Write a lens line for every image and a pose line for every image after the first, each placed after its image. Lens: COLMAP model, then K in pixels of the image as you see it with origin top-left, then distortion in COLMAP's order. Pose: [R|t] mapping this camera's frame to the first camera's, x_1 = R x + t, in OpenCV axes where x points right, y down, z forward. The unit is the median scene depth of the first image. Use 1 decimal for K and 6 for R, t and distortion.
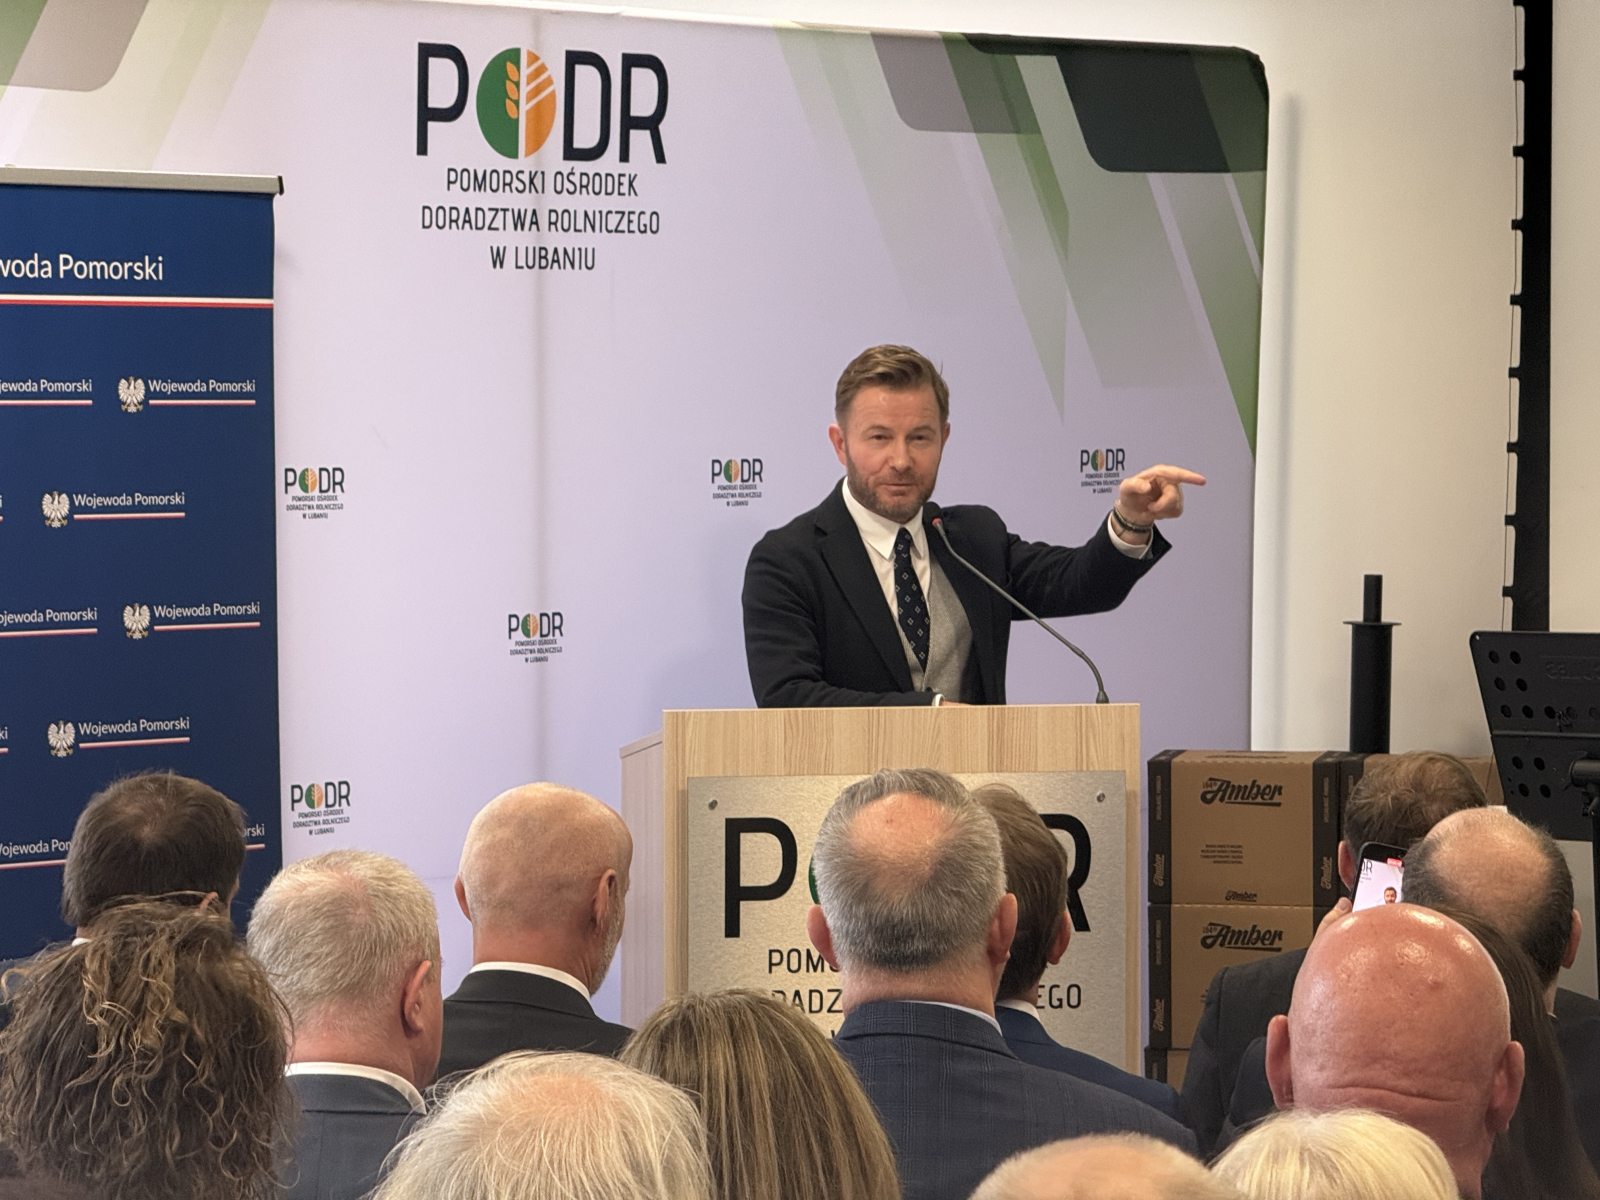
lens RADIAL K [[5535.1, 0, 787.7], [0, 5535.1, 565.3], [0, 0, 1]] dist [0.202196, 0.883666]
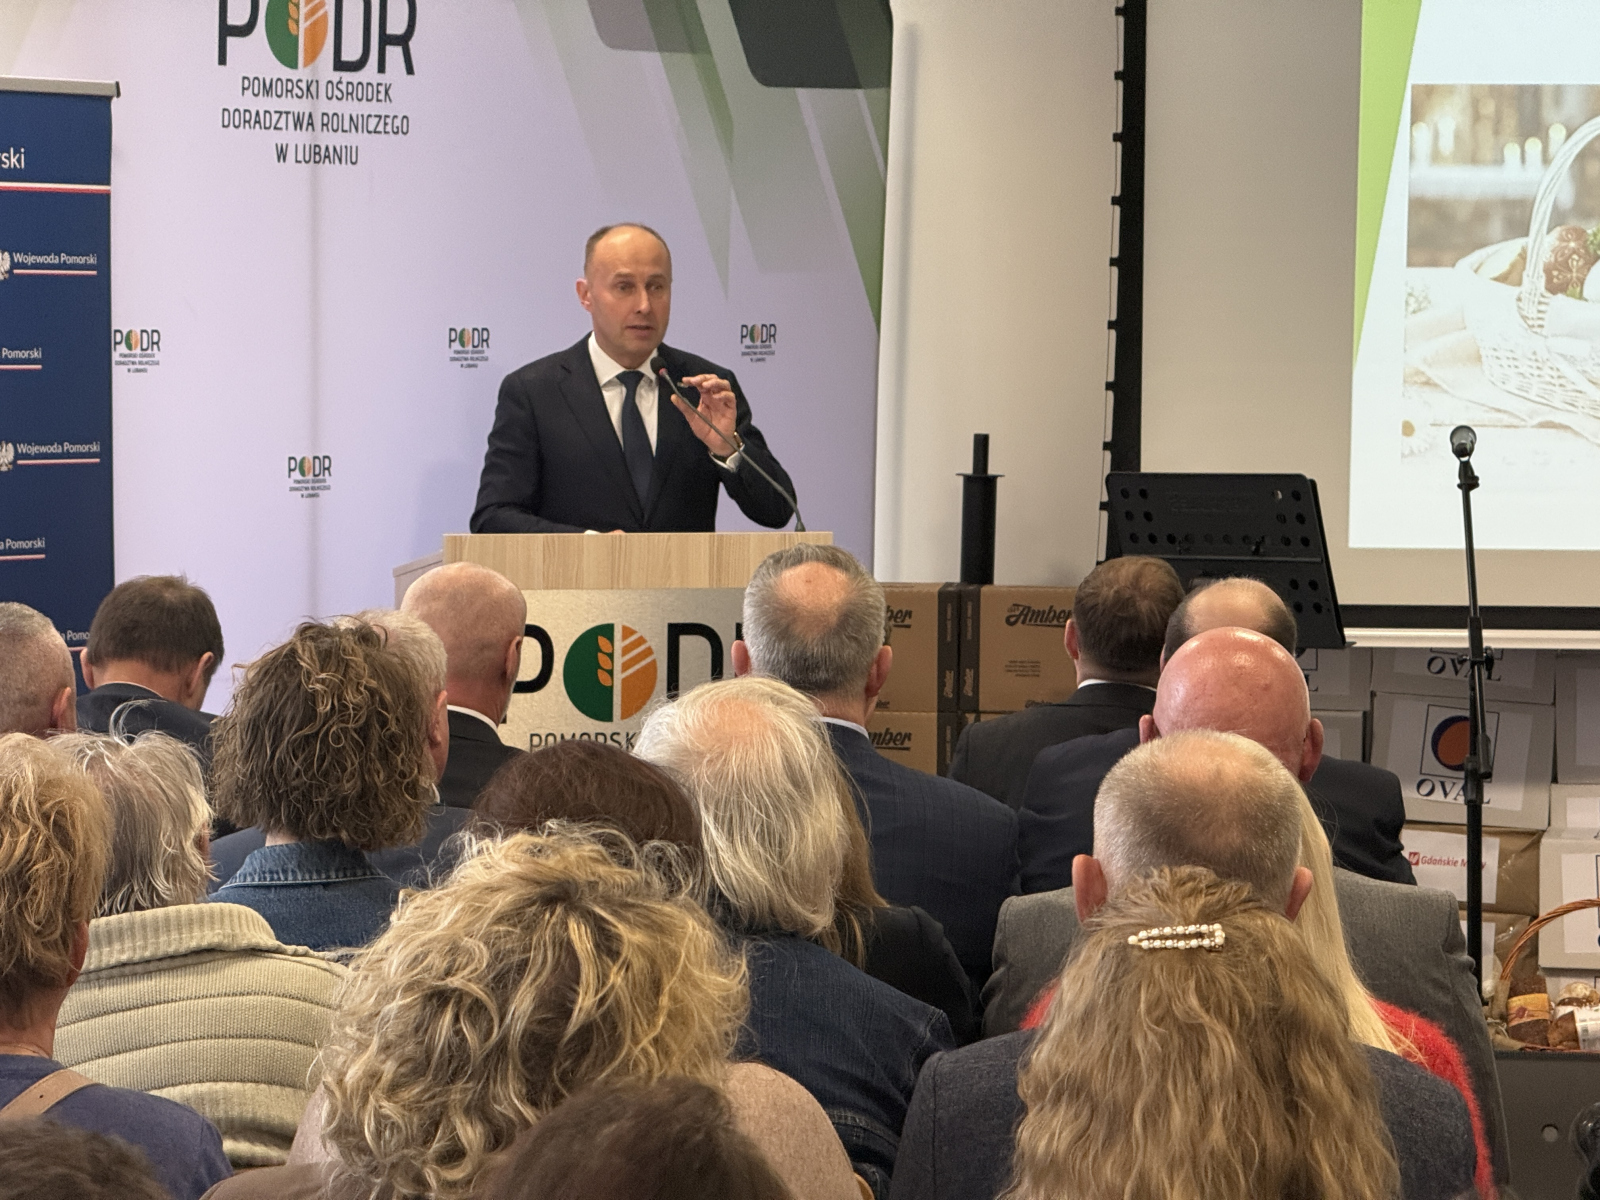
lens RADIAL K [[5535.1, 0, 787.7], [0, 5535.1, 565.3], [0, 0, 1]] dist [0.202196, 0.883666]
pose [[0.993128, 0.004296, 0.116956, -0.082504], [-0.006417, 0.999821, 0.017771, 0.010265], [-0.116859, -0.018399, 0.992978, -0.183829]]
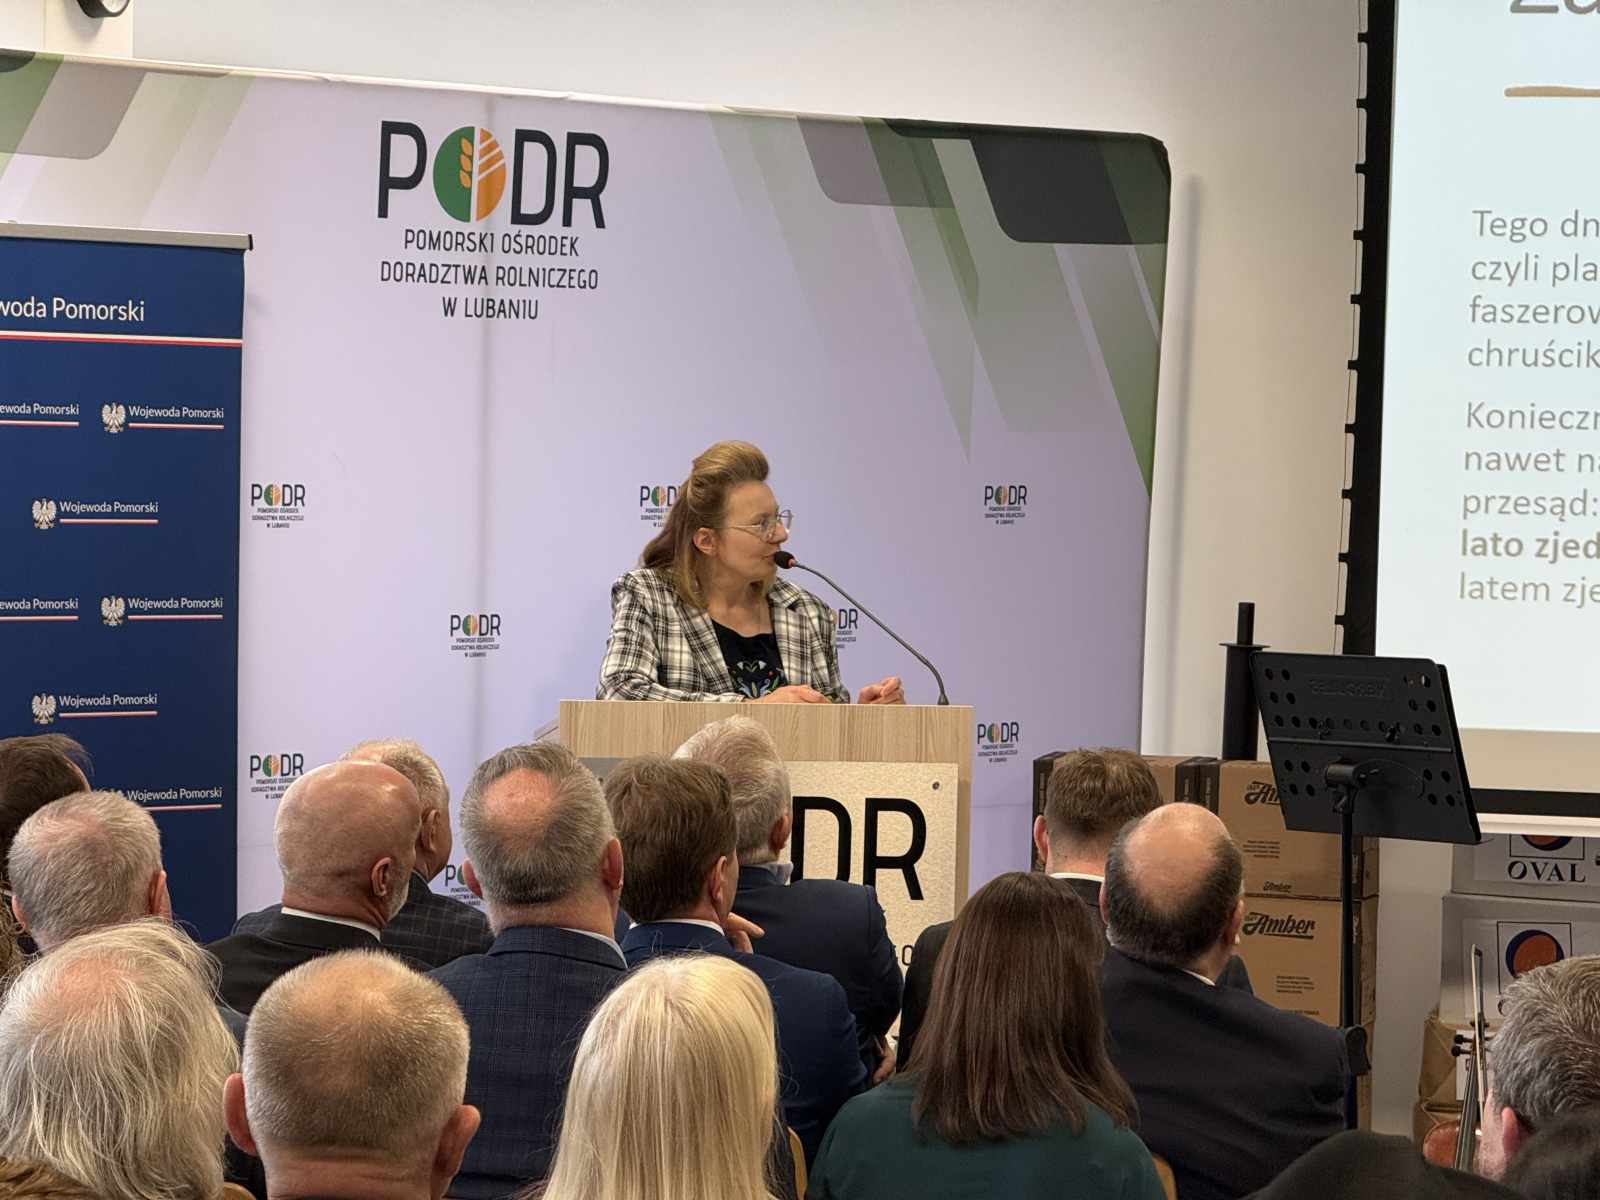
lens RADIAL K [[5520.5, 0, 800.0], [0, 5520.5, 600.0], [0, 0, 1]] dist [0.151942, 1.466613]
pose [[0.998608, 0.027873, -0.044770, 0.073964], [-0.027734, 0.999608, 0.003729, -0.000606], [0.044857, -0.002482, 0.998990, -0.150884]]
